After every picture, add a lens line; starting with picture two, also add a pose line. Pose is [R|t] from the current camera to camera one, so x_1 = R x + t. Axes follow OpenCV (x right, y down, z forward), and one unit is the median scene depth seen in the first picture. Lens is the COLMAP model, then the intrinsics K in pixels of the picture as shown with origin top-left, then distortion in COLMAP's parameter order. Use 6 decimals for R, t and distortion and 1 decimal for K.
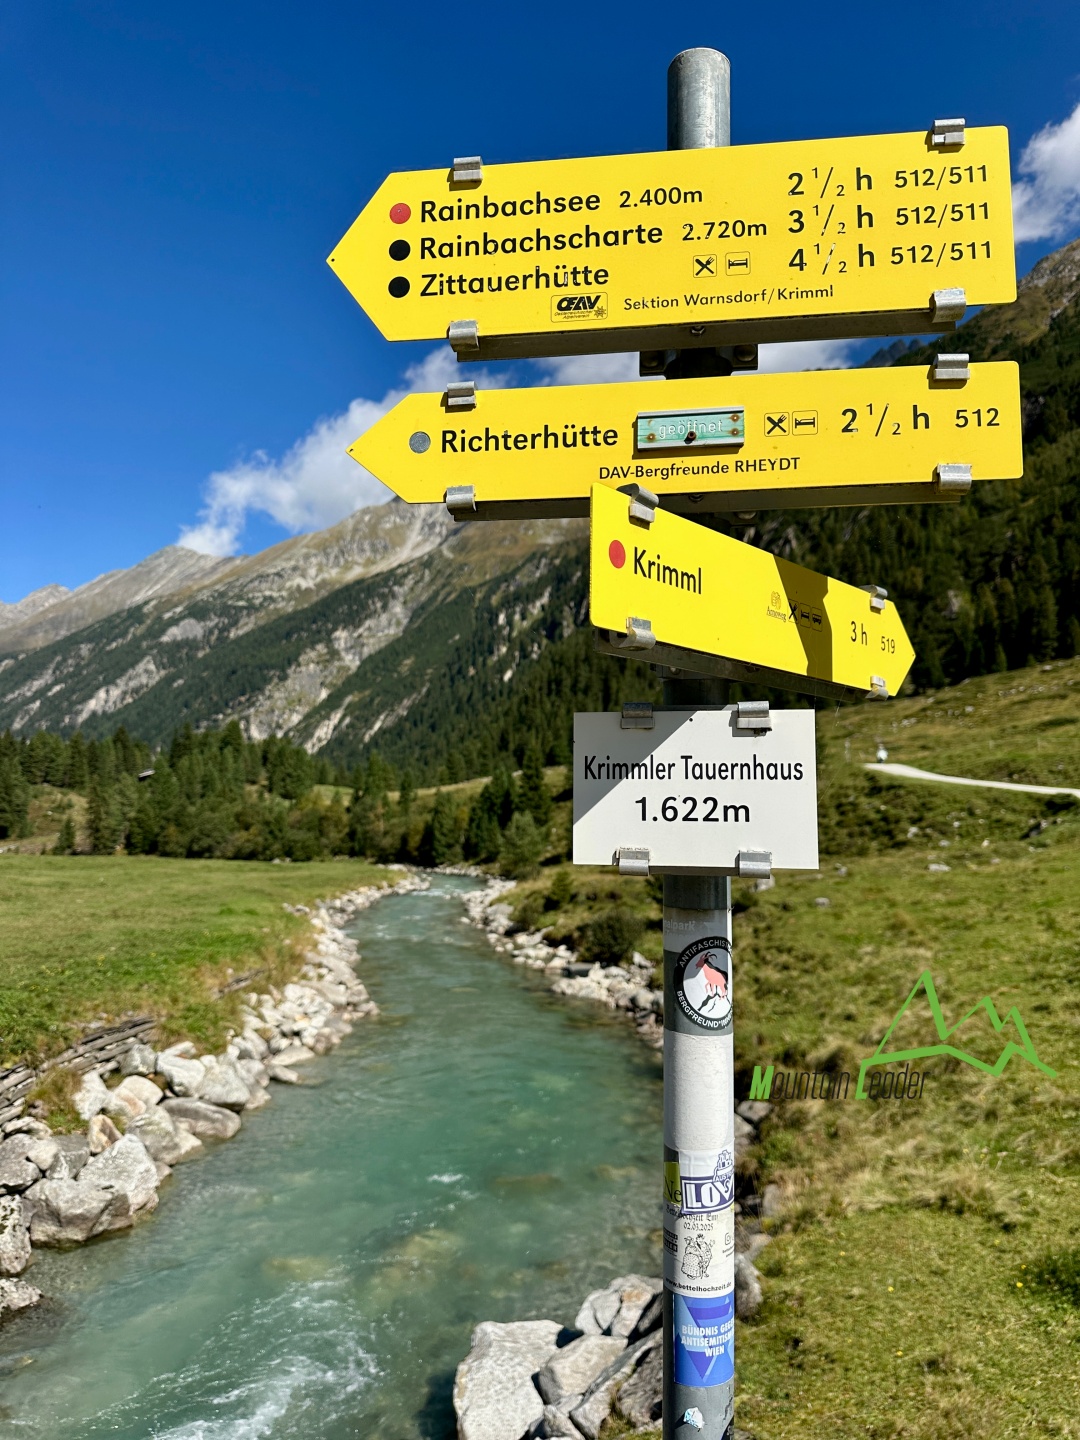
lens RADIAL K [[989.9, 0, 549.4], [0, 989.9, 726.8], [0, 0, 1]] dist [0.027015, -0.038676]
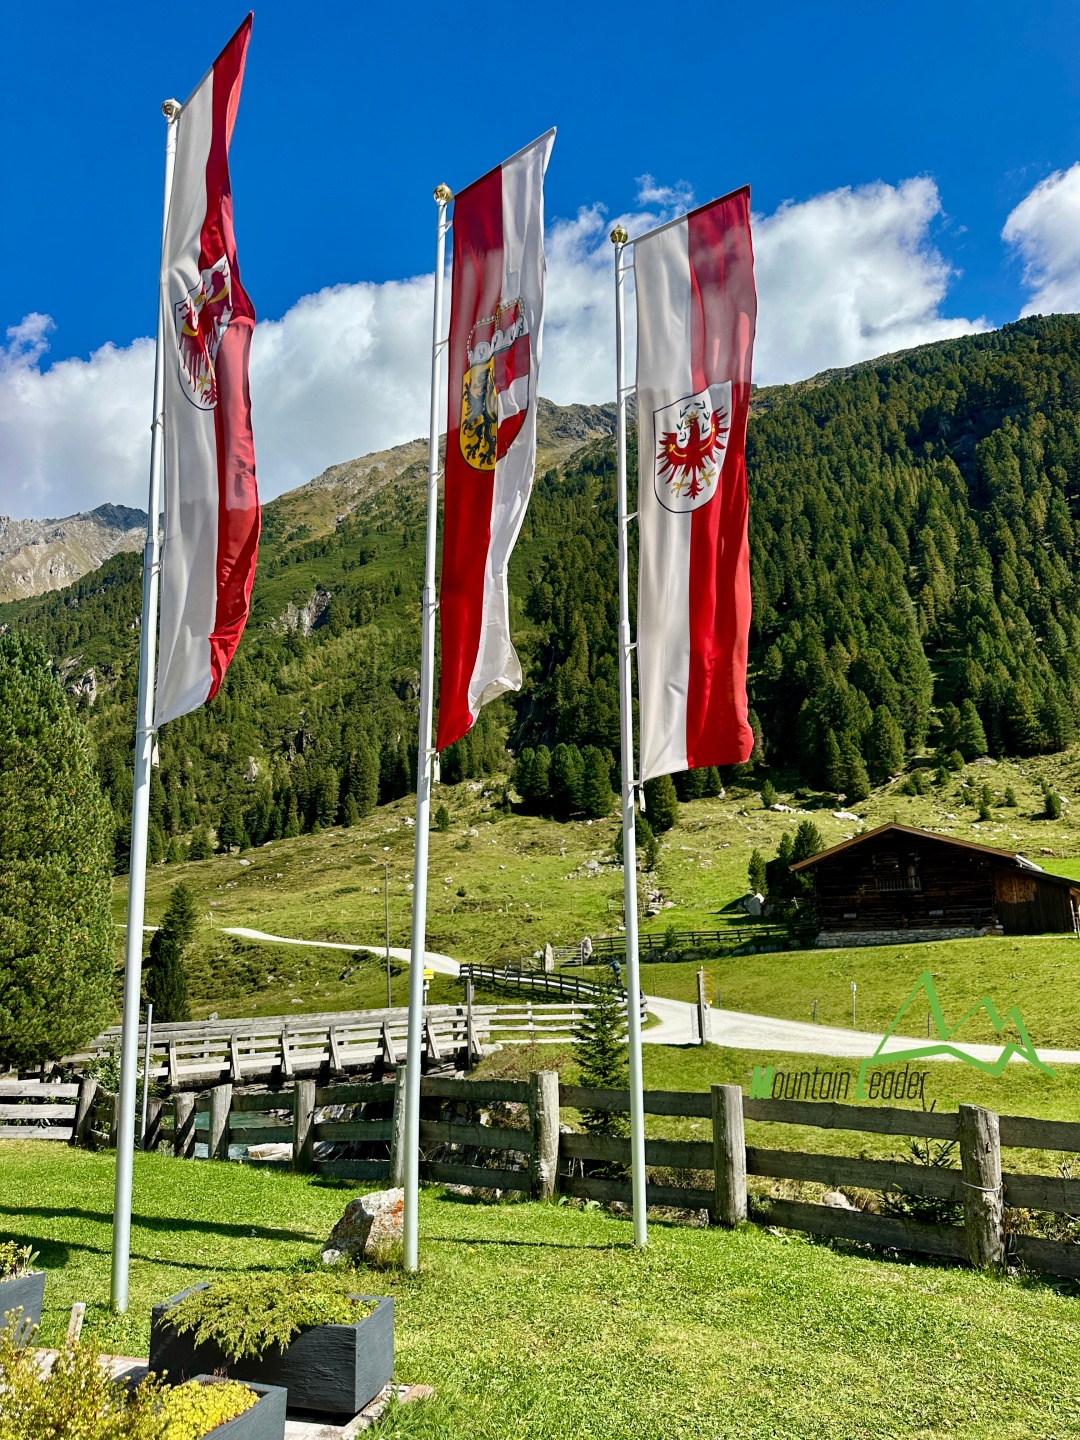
lens RADIAL K [[989.9, 0, 538.8], [0, 989.9, 727.3], [0, 0, 1]] dist [0.027015, -0.038676]
pose [[0.775233, 0.103934, 0.623066, -0.243437], [-0.014349, 0.989014, -0.147126, -0.045600], [-0.631512, 0.105117, 0.768207, -0.369924]]
